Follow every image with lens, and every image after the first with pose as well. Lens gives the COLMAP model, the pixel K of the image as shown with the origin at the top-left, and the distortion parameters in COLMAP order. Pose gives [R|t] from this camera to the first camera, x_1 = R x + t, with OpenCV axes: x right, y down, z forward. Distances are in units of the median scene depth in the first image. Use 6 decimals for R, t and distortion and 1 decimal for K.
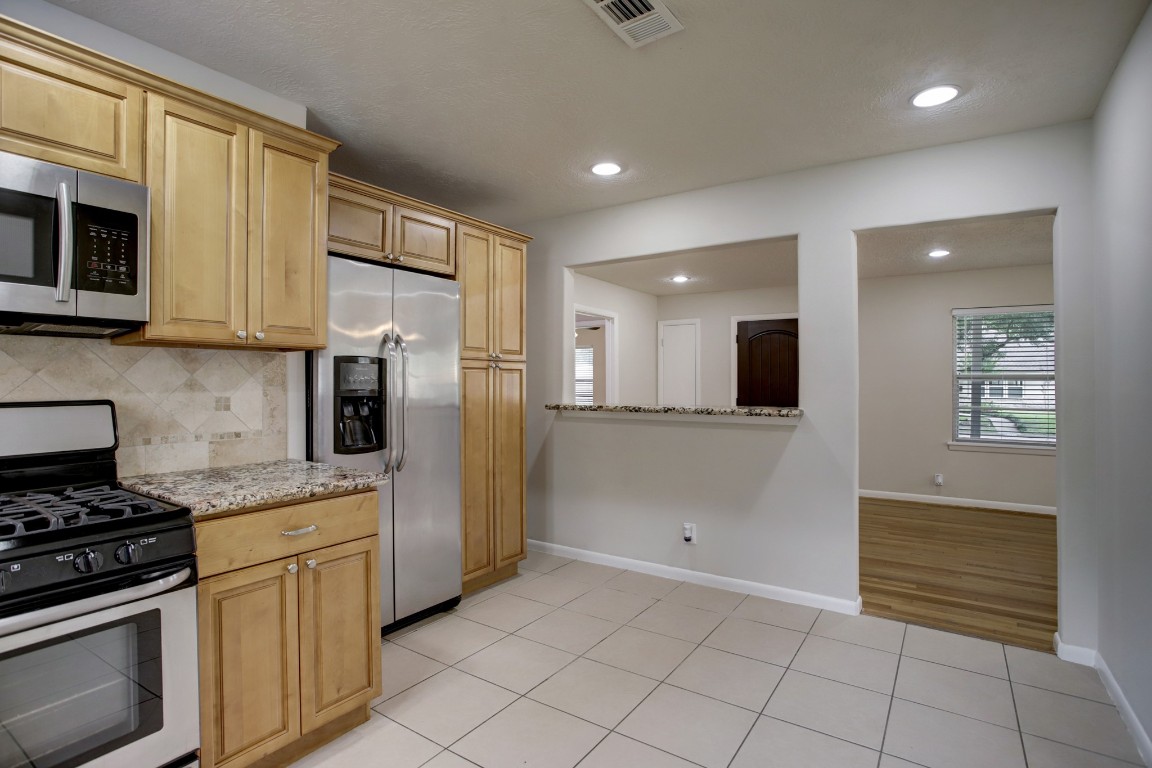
lens RADIAL K [[579.2, 0, 576.0], [0, 579.2, 384.0], [0, 0, 1]] dist [-0.060744, 0.050439]
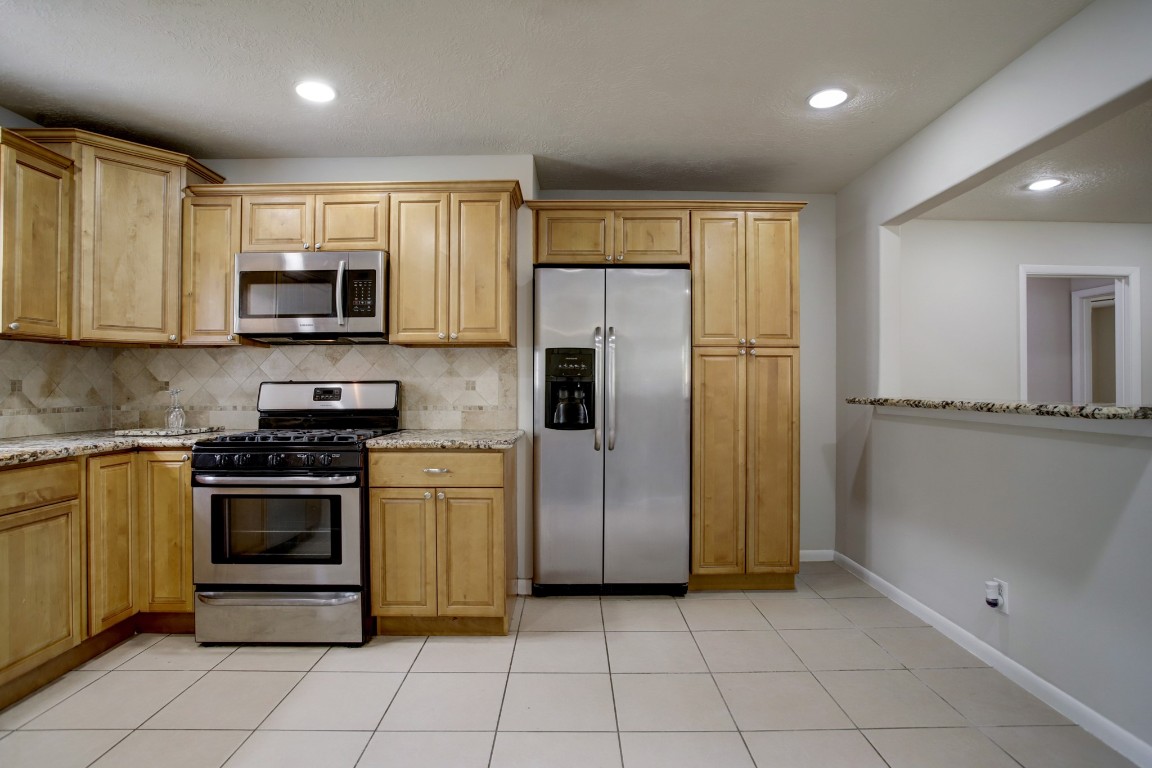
lens RADIAL K [[614.9, 0, 576.0], [0, 614.9, 384.0], [0, 0, 1]] dist [-0.034846, 0.000953]
pose [[0.575126, -0.002742, -0.818060, 0.717071], [-0.001775, 0.999988, -0.004599, 0.034240], [0.818063, 0.004097, 0.575114, 0.299138]]
